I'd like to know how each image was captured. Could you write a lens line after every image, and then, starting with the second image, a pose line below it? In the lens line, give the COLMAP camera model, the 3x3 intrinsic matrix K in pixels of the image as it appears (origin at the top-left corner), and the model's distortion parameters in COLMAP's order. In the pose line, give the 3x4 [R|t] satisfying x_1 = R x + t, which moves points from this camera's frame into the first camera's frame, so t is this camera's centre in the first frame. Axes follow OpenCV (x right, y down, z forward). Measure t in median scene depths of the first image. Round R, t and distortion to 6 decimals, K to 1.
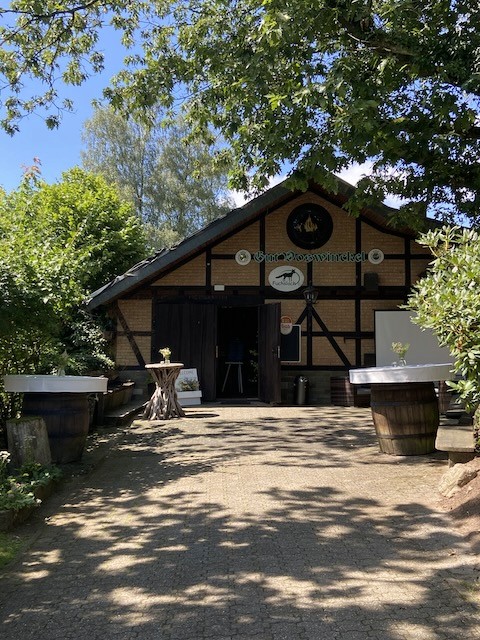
lens RADIAL K [[685.3, 0, 239.5], [0, 685.3, 324.2], [0, 0, 1]] dist [0.009015, 0.000000]
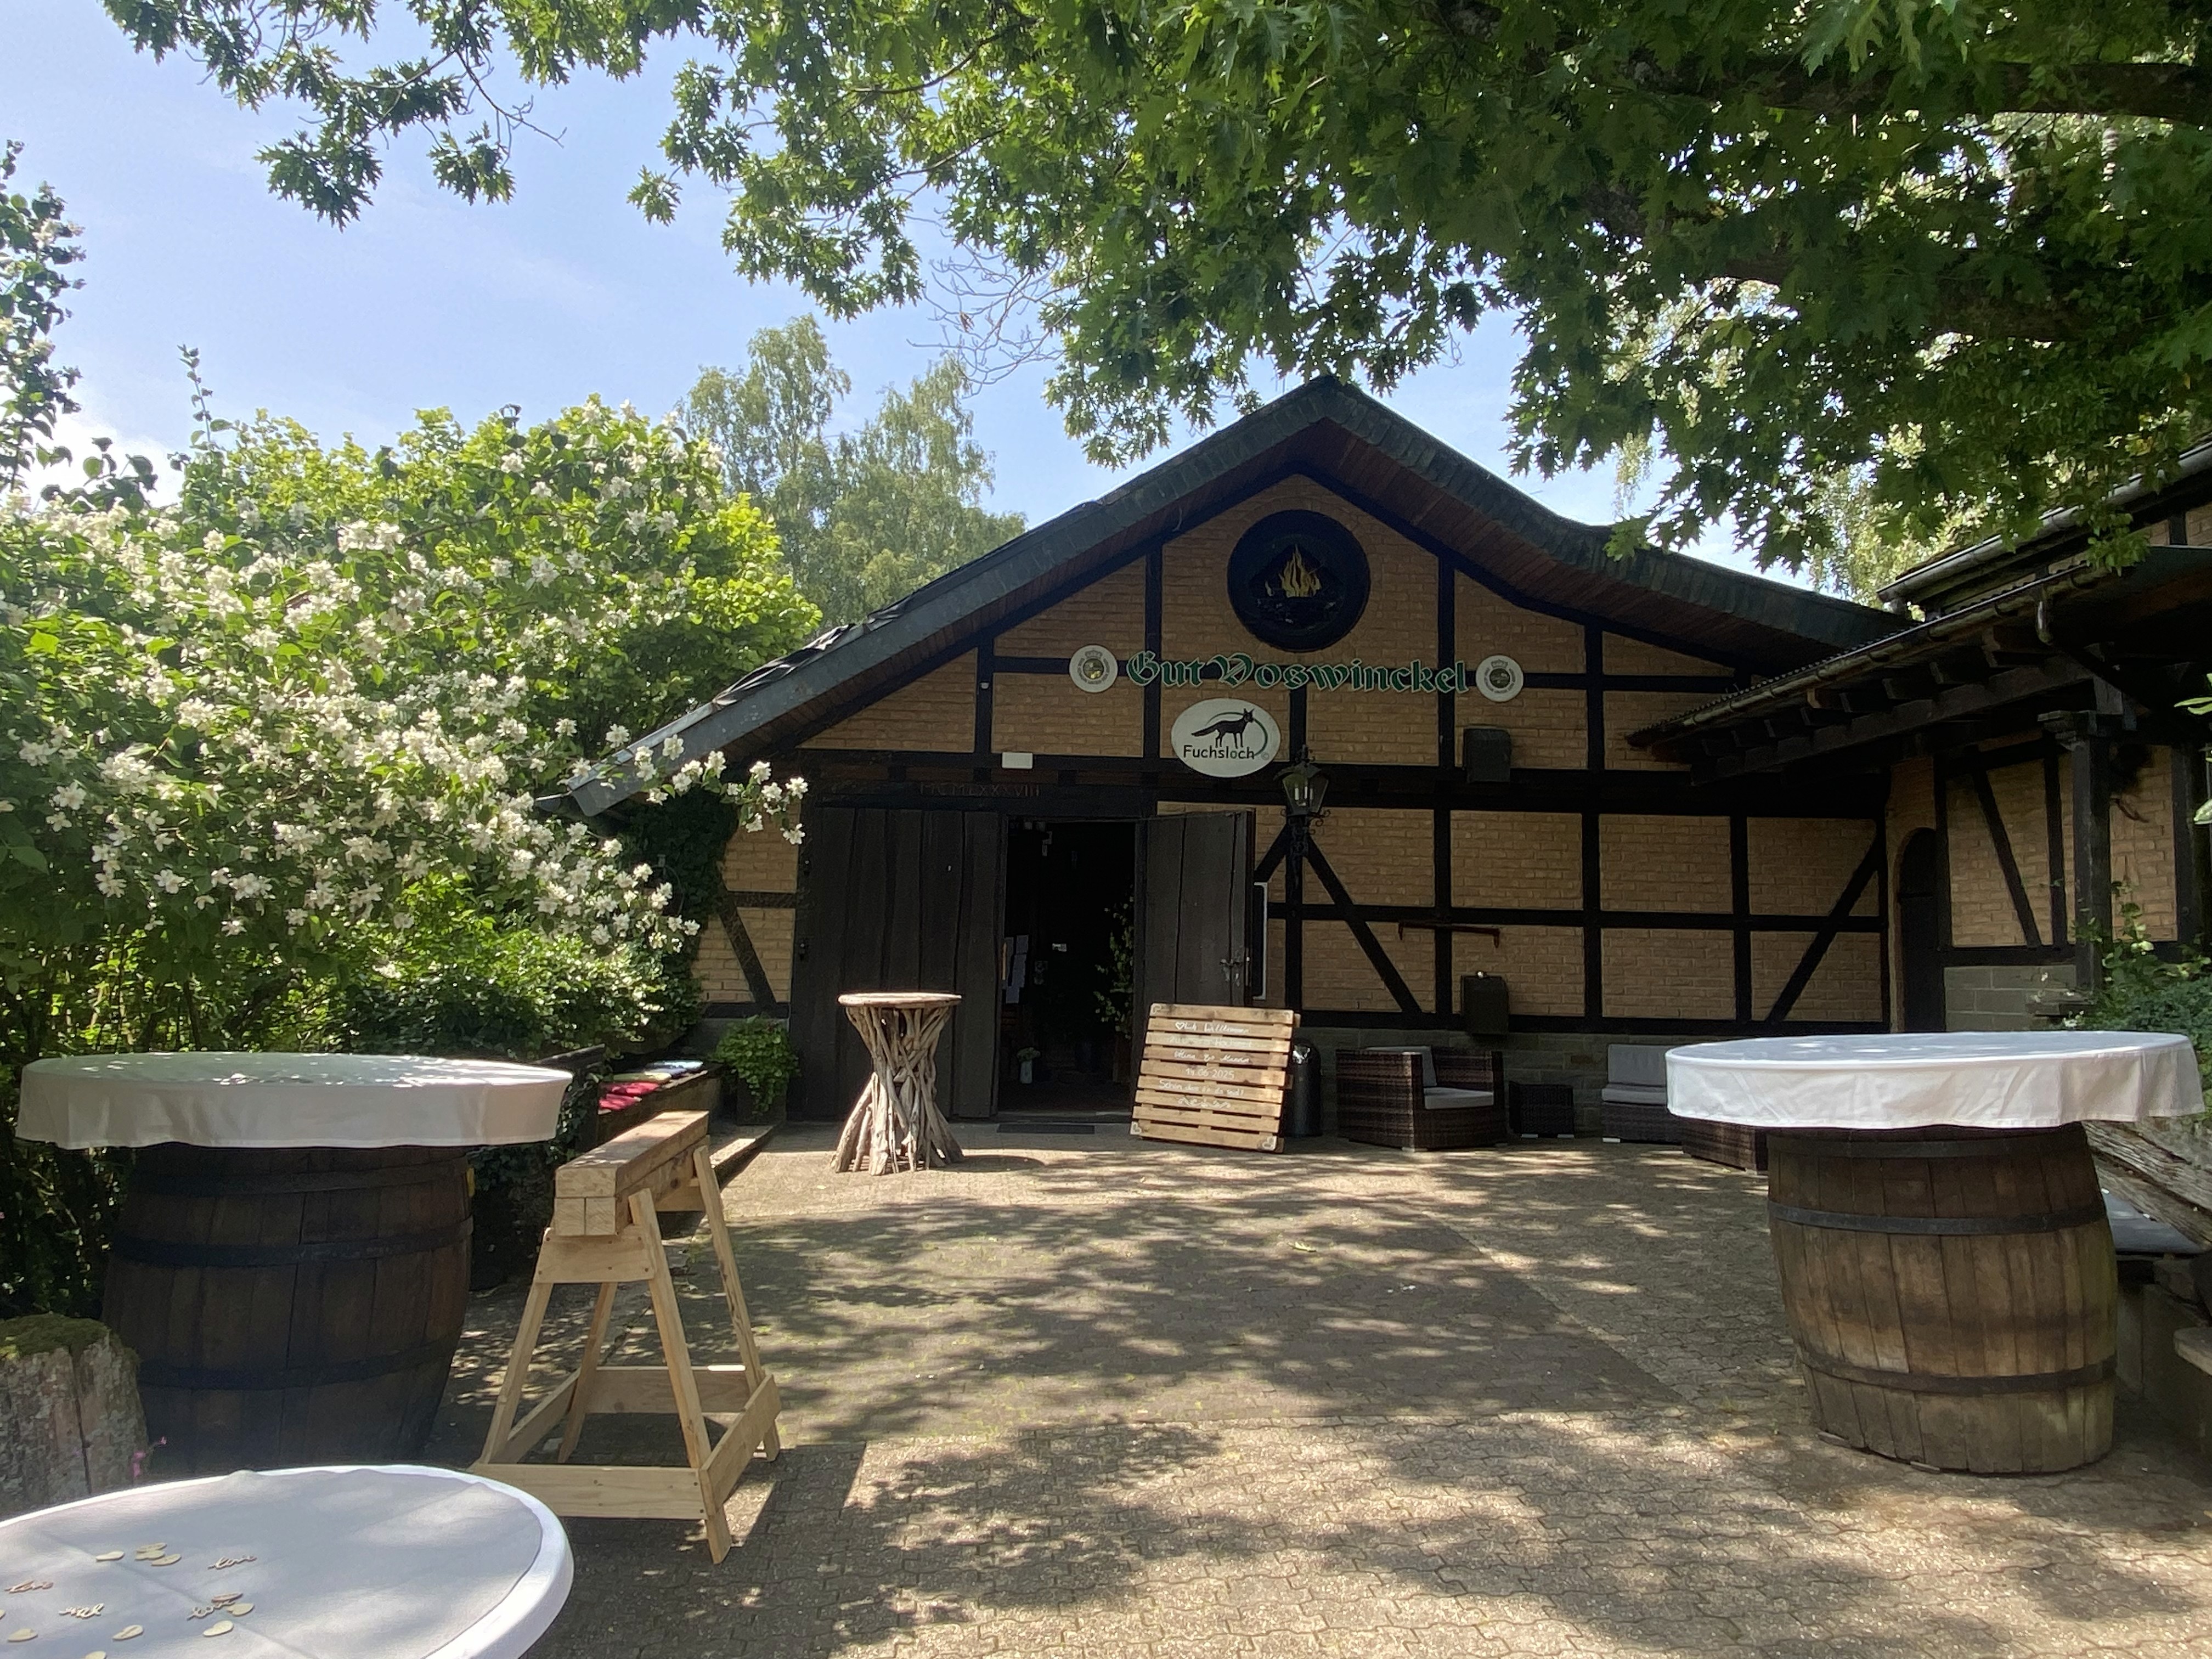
lens RADIAL K [[1420.4, 0, 1095.5], [0, 1420.4, 819.3], [0, 0, 1]] dist [0.035692, 0.000084]
pose [[0.997197, 0.024441, 0.070723, -0.039221], [-0.020015, 0.997836, -0.062634, 0.014923], [-0.072101, 0.061043, 0.995528, 0.340904]]
